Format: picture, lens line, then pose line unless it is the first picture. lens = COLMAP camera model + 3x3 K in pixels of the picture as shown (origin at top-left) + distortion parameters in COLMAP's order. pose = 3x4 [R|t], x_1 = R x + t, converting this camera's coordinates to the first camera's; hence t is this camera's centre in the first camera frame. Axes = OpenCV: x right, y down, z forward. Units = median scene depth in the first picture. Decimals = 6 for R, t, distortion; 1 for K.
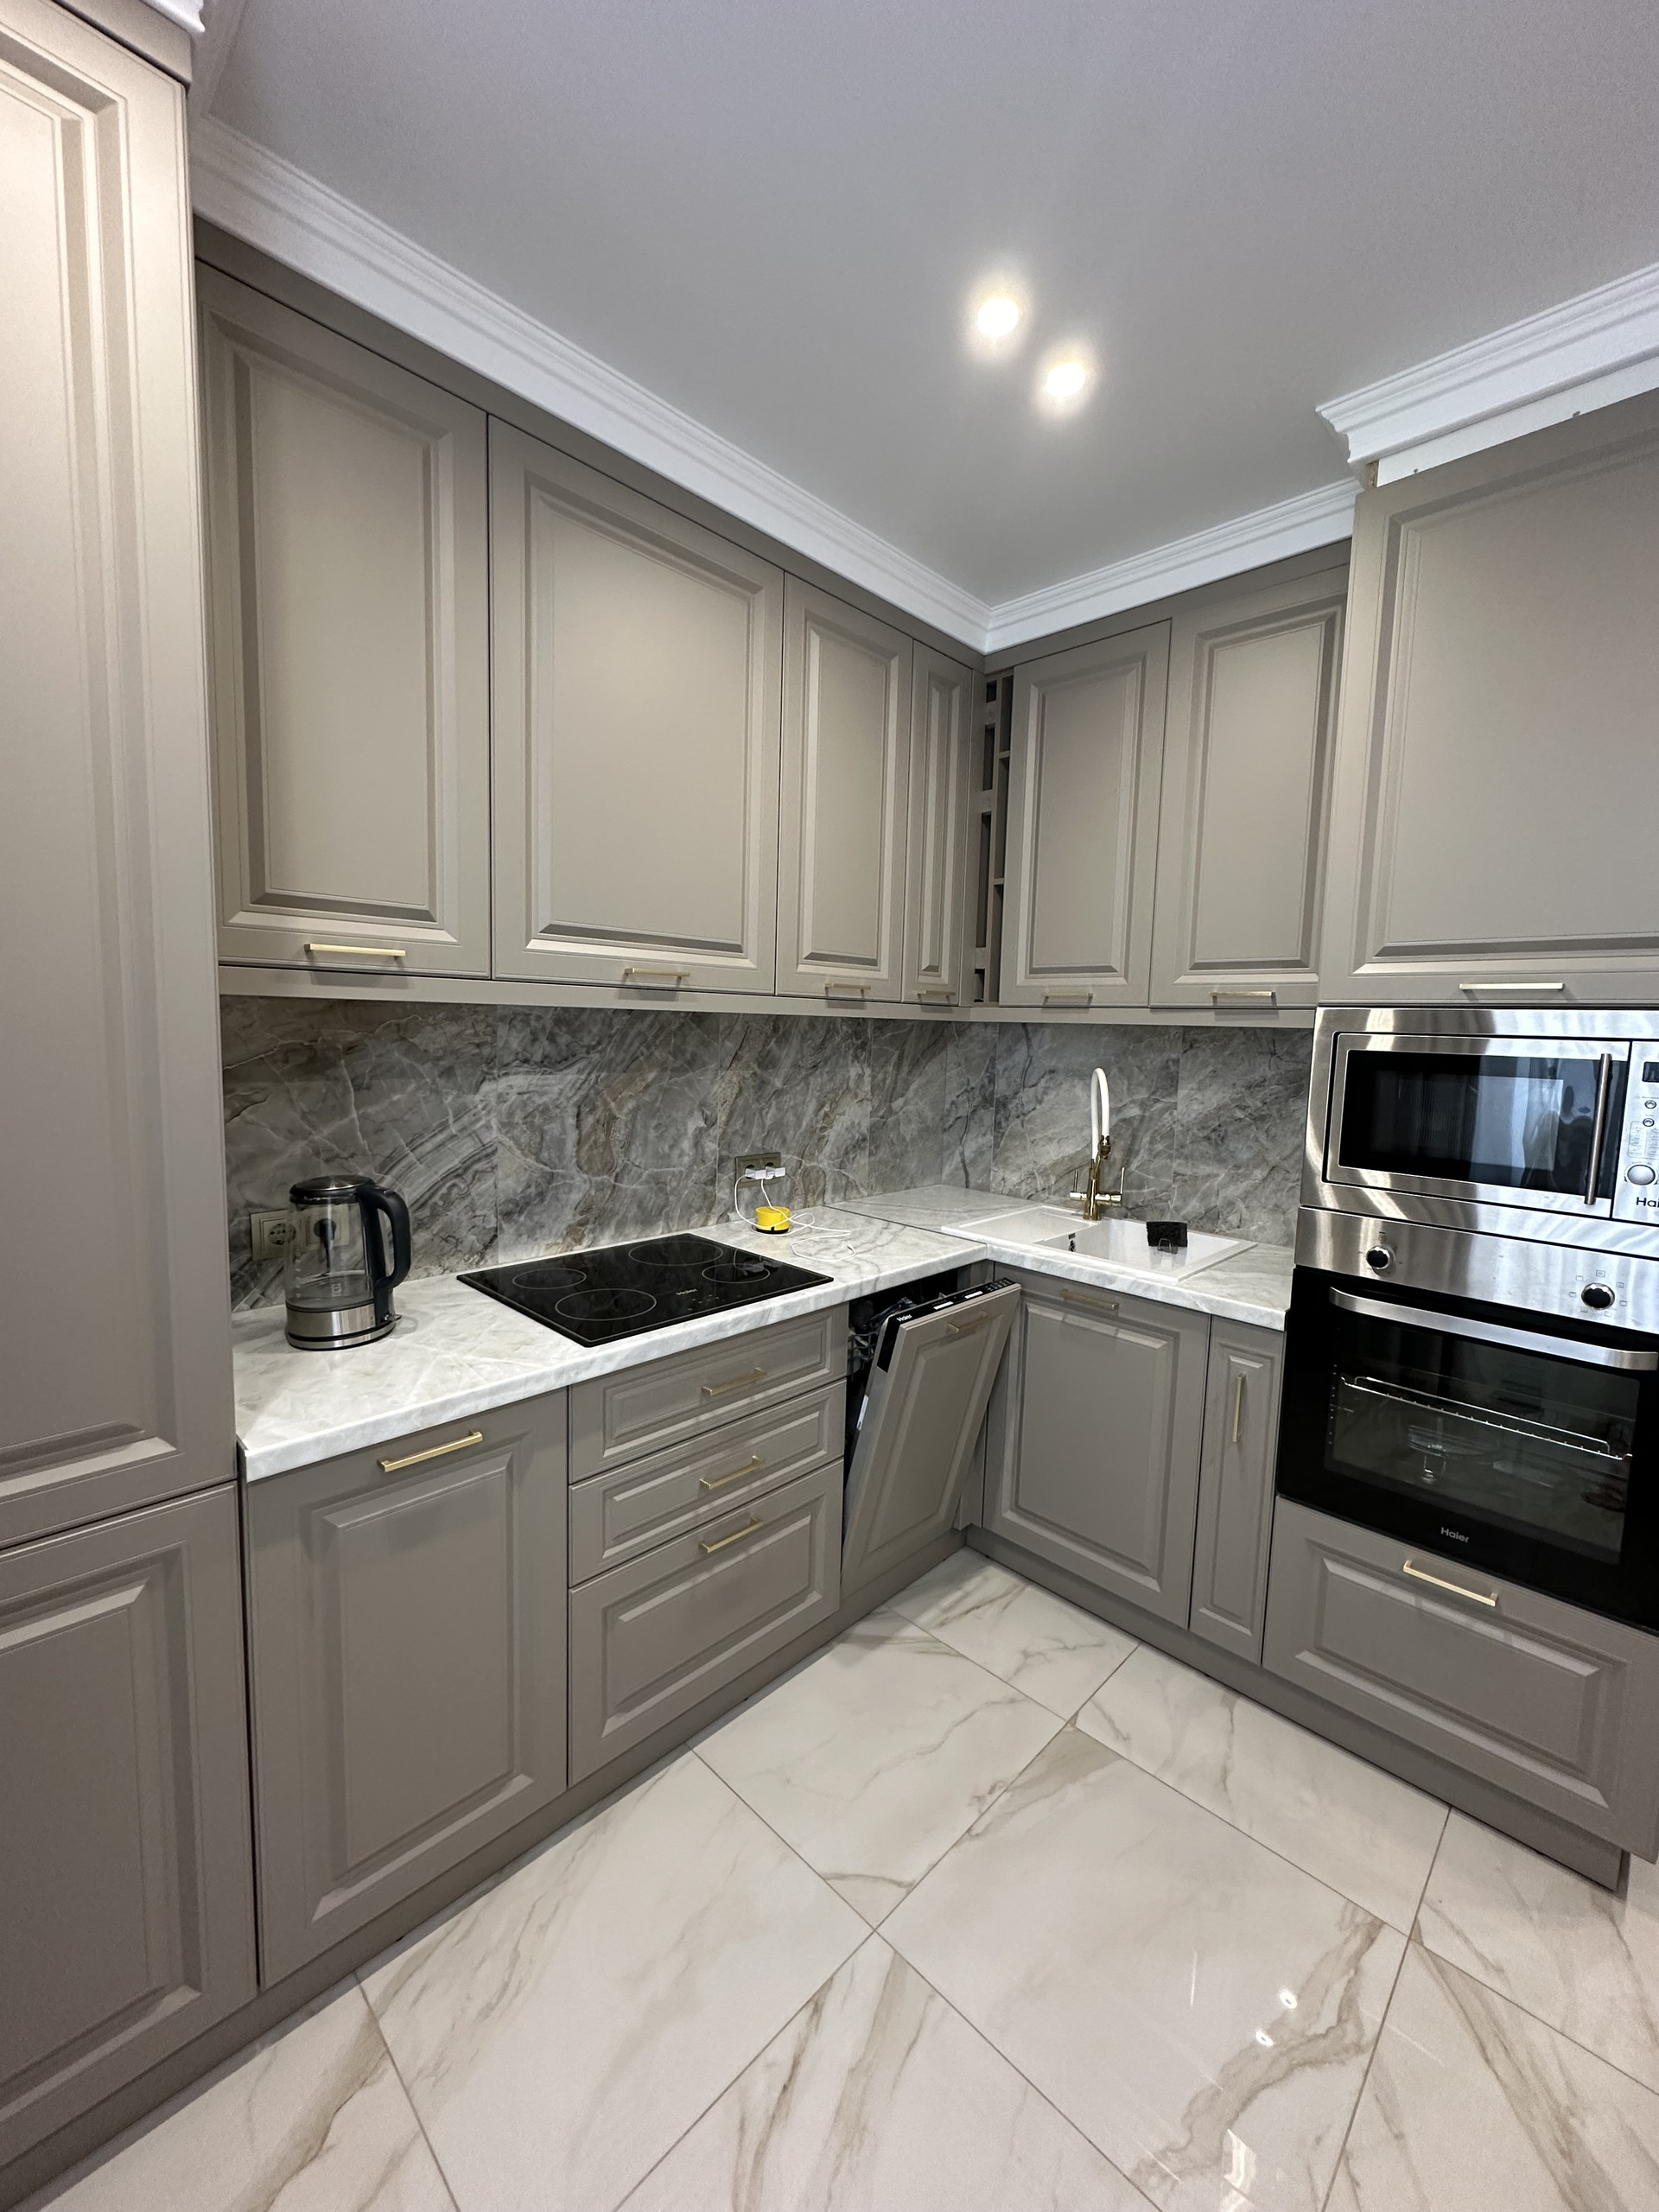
lens RADIAL K [[879.4, 0, 844.7], [0, 879.4, 1103.1], [0, 0, 1]] dist [-0.004541, 0.001396]
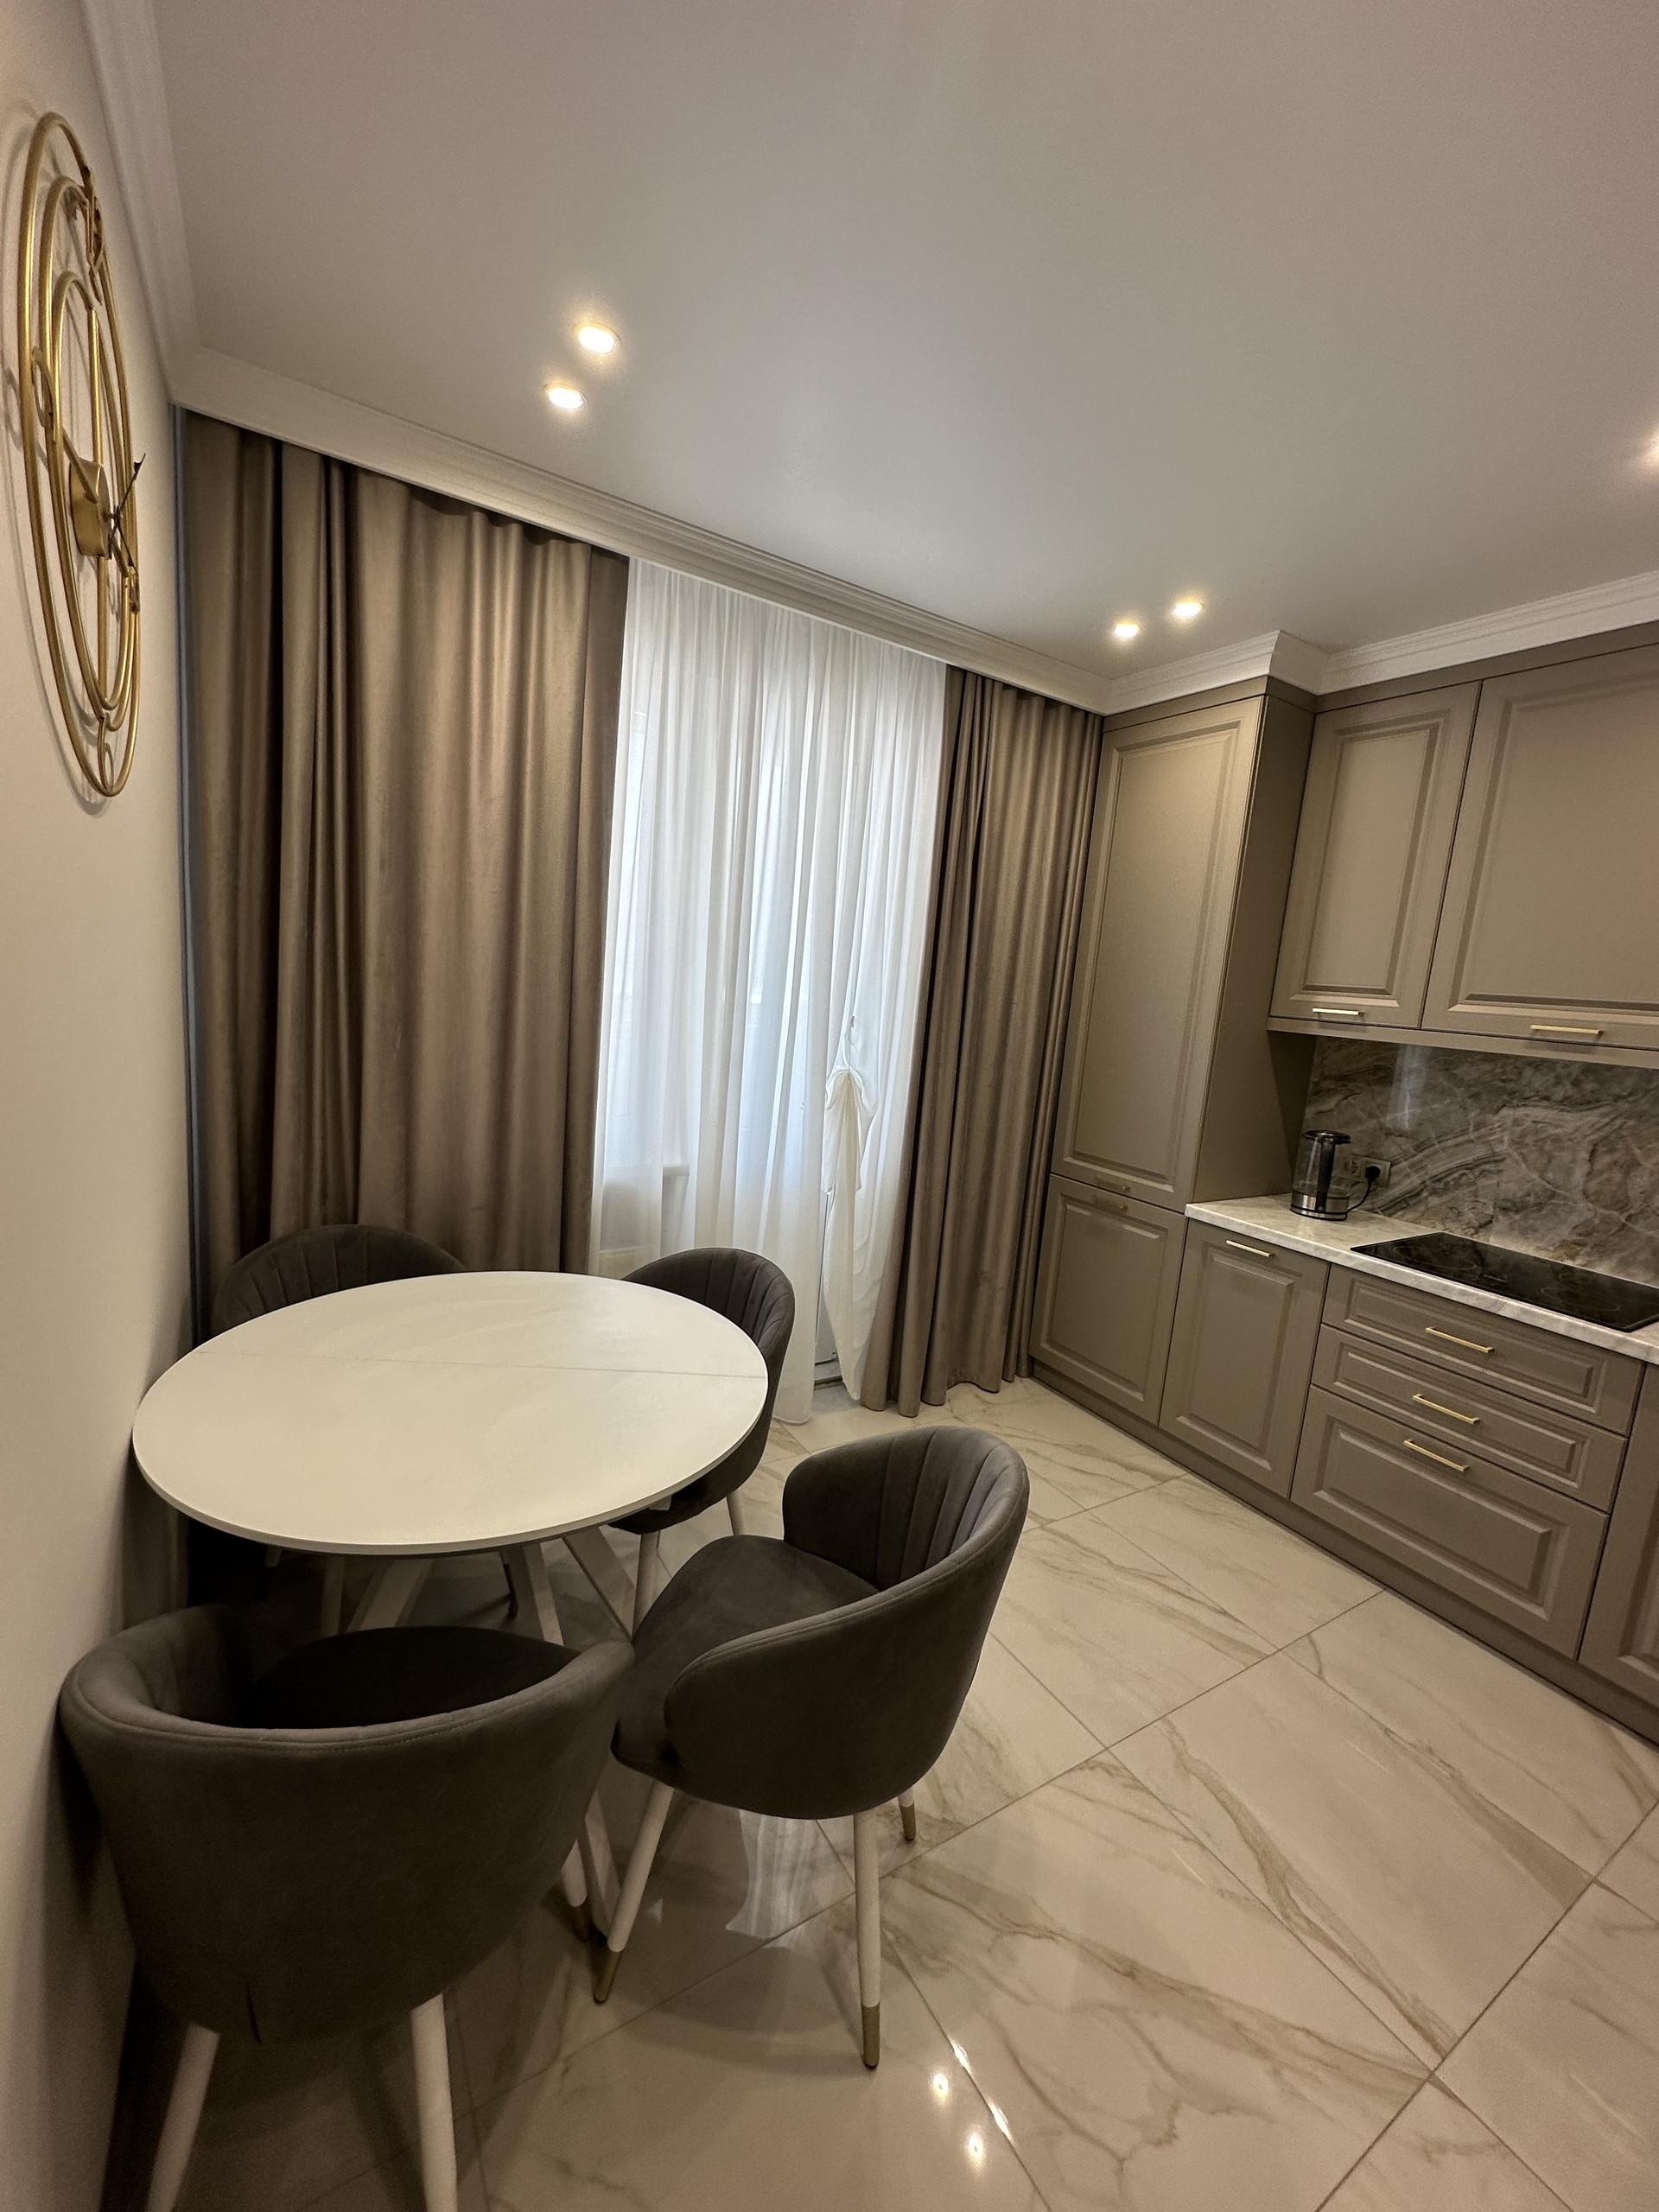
lens RADIAL K [[879.4, 0, 830.1], [0, 879.4, 1103.1], [0, 0, 1]] dist [-0.004541, 0.001396]
pose [[-0.242678, 0.084114, -0.966453, 1.158725], [-0.181883, 0.974623, 0.130496, -0.018408], [0.952904, 0.207450, -0.221221, 0.293708]]
